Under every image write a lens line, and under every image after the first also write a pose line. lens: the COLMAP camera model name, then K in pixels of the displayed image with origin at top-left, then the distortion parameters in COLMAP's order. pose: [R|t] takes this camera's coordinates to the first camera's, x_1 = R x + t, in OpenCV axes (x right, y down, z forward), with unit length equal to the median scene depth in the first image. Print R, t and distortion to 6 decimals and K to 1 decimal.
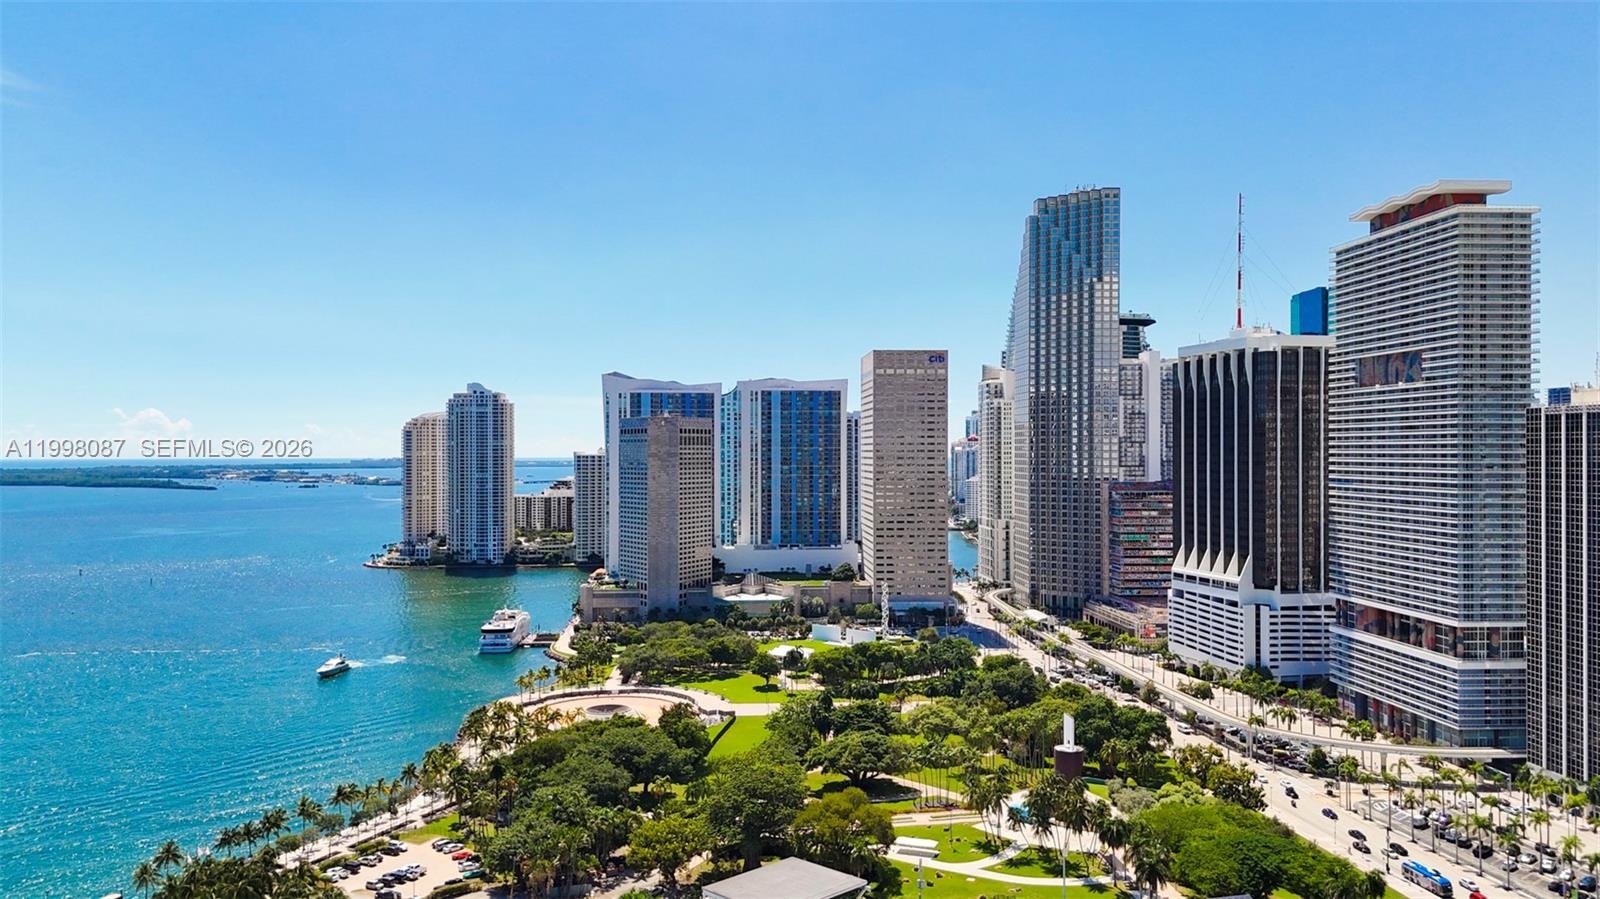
lens RADIAL K [[1188.4, 0, 771.4], [0, 1188.4, 448.0], [0, 0, 1]] dist [0.067626, -0.043897]
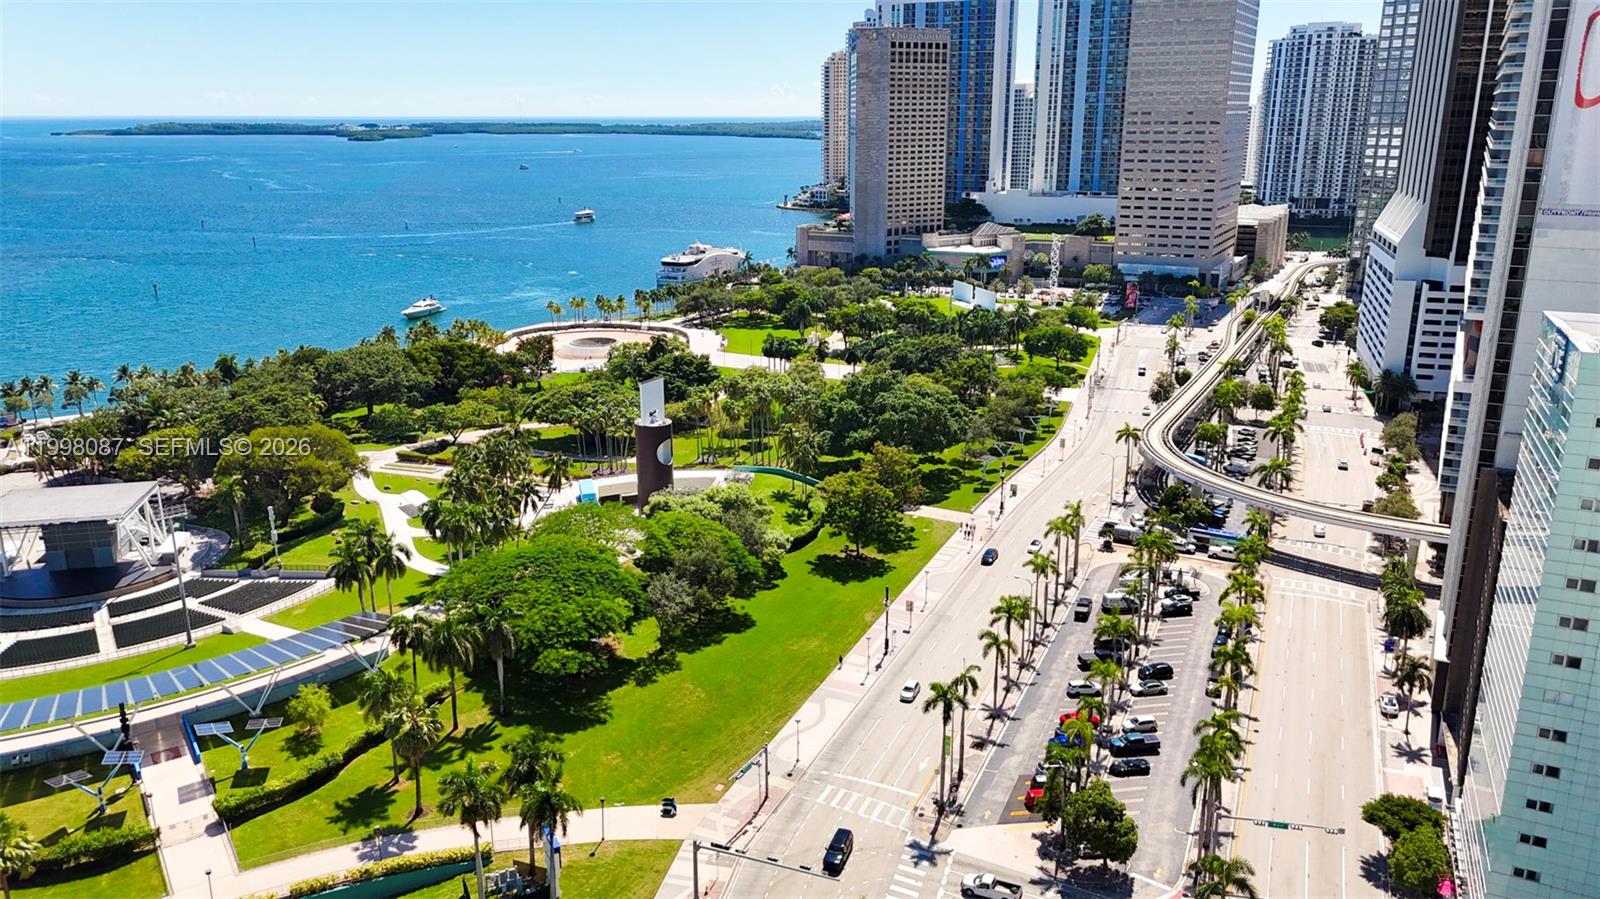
lens RADIAL K [[1188.4, 0, 806.5], [0, 1188.4, 454.2], [0, 0, 1]] dist [0.067626, -0.043897]
pose [[0.846704, 0.145850, -0.511683, 0.327152], [0.001859, 0.960878, 0.276965, 0.027506], [0.532061, -0.235458, 0.813309, 0.191229]]
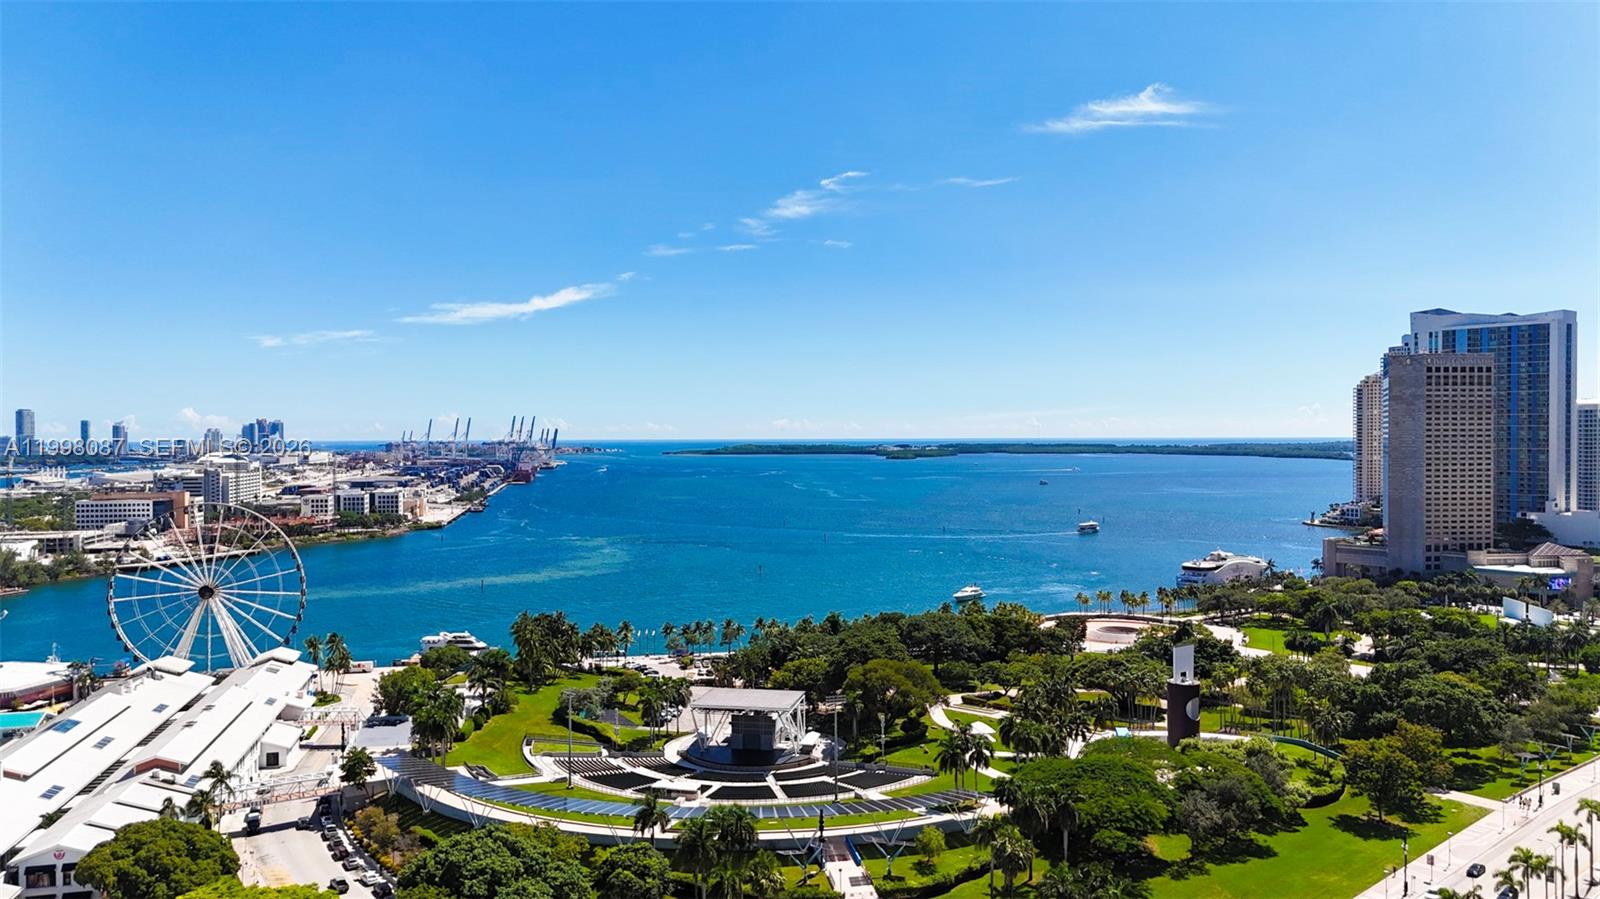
lens RADIAL K [[1188.4, 0, 801.4], [0, 1188.4, 450.1], [0, 0, 1]] dist [0.067626, -0.043897]
pose [[0.555583, 0.012536, -0.831366, 0.377114], [0.001075, 0.999875, 0.015796, 0.028278], [0.831460, -0.009669, 0.555500, 0.117069]]
